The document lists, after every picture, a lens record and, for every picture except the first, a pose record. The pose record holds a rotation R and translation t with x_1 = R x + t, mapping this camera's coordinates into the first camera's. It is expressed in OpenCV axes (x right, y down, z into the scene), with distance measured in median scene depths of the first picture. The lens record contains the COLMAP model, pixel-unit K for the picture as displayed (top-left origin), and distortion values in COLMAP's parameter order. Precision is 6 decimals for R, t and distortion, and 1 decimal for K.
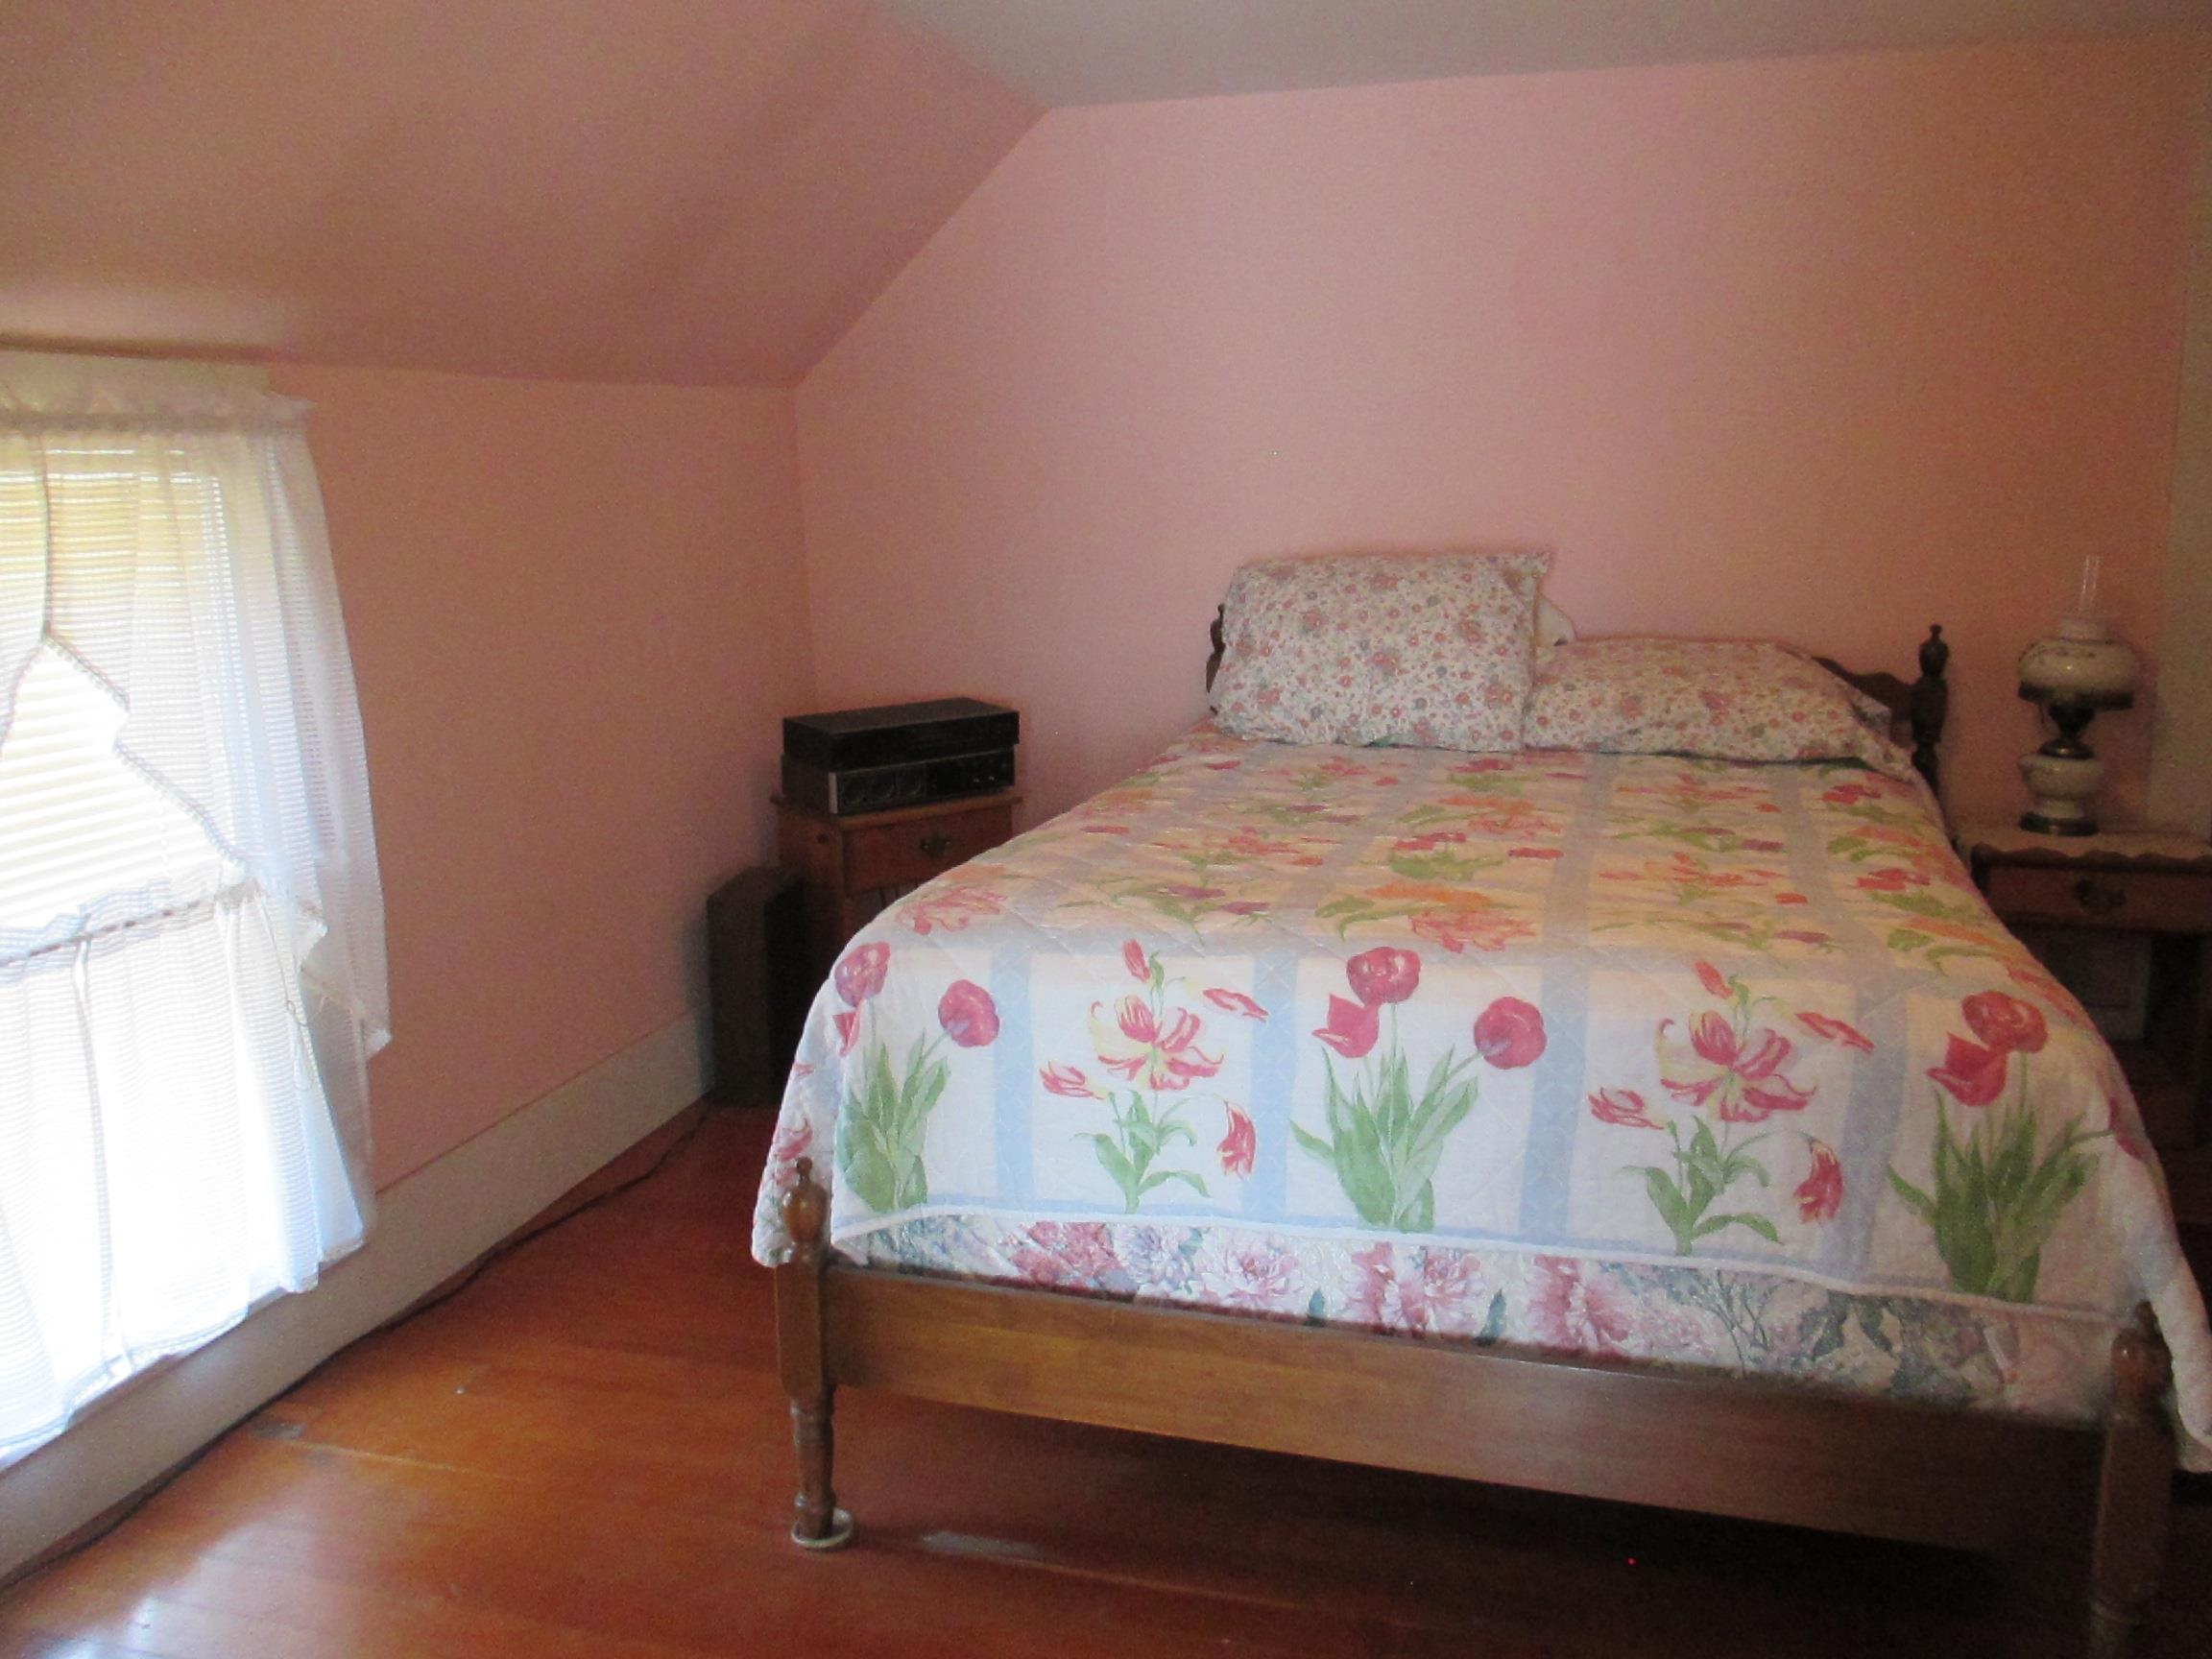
lens RADIAL K [[1851.1, 0, 1105.8], [0, 1851.1, 828.9], [0, 0, 1]] dist [-0.012938, -0.018251]
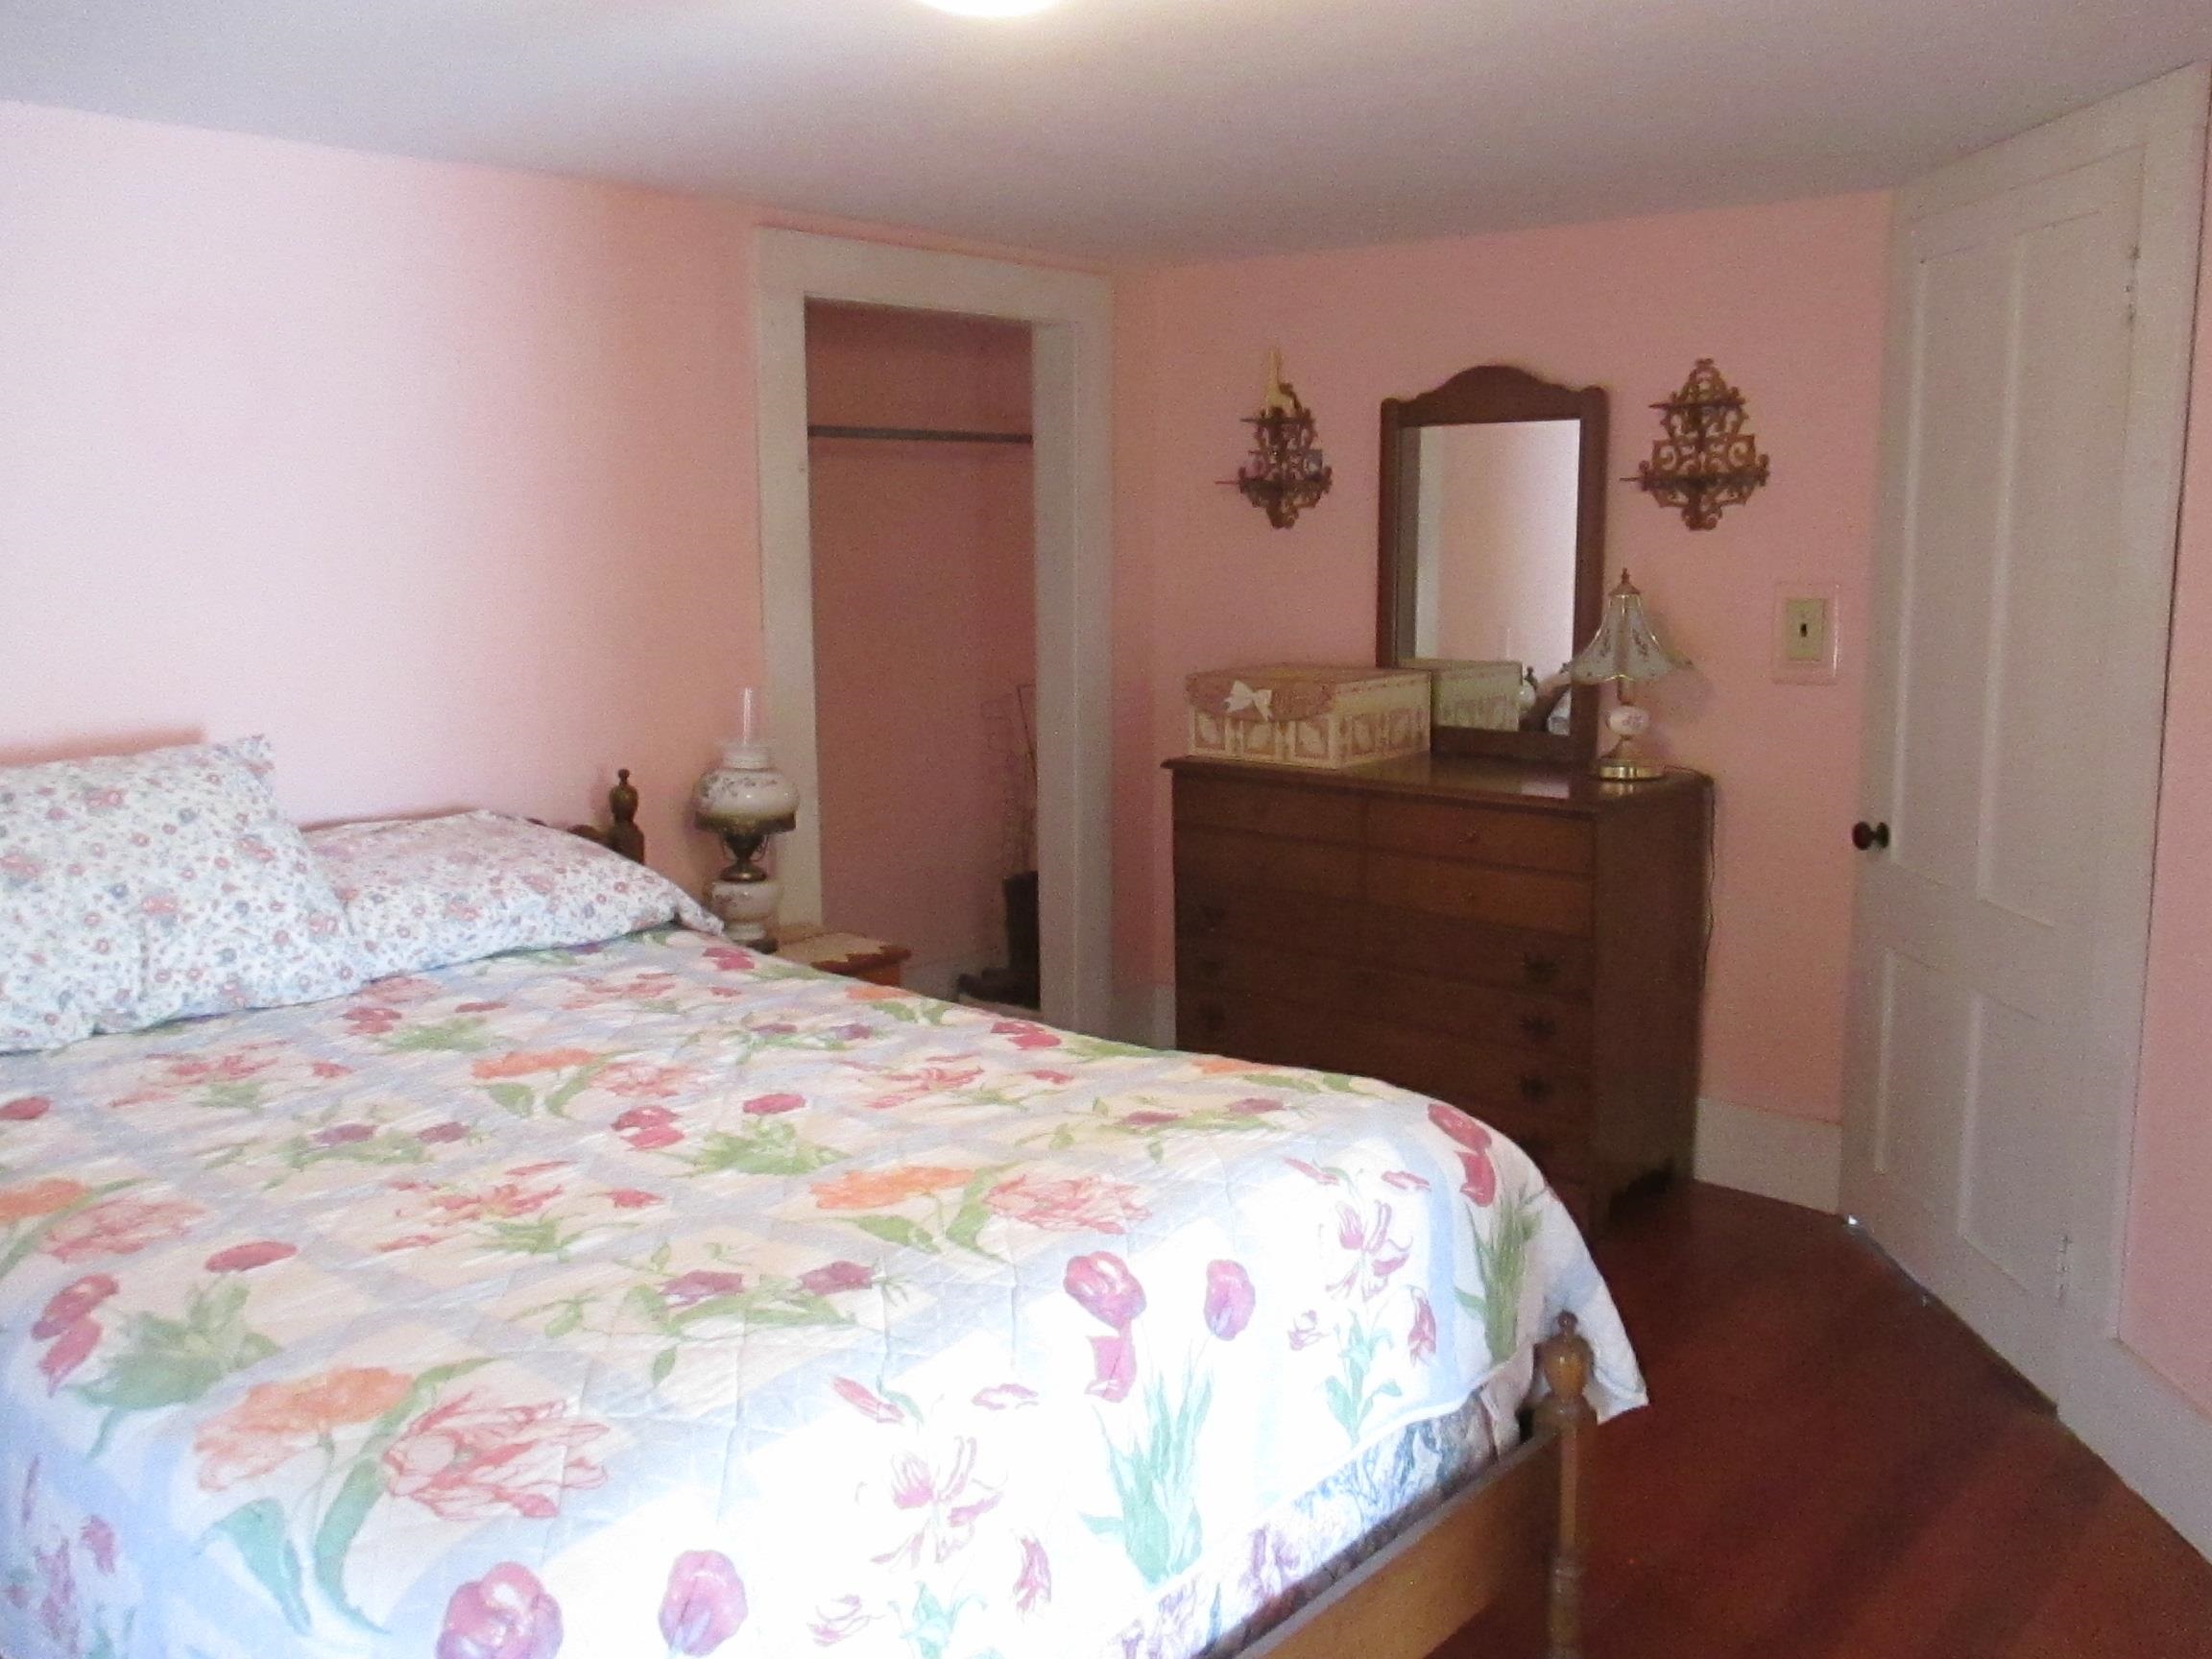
lens RADIAL K [[1851.1, 0, 1104.6], [0, 1851.1, 833.7], [0, 0, 1]] dist [-0.012938, -0.018251]
pose [[0.432101, -0.141783, 0.890610, -0.326331], [0.179168, 0.981374, 0.069305, -0.104172], [-0.883848, 0.129622, 0.449455, 0.358287]]
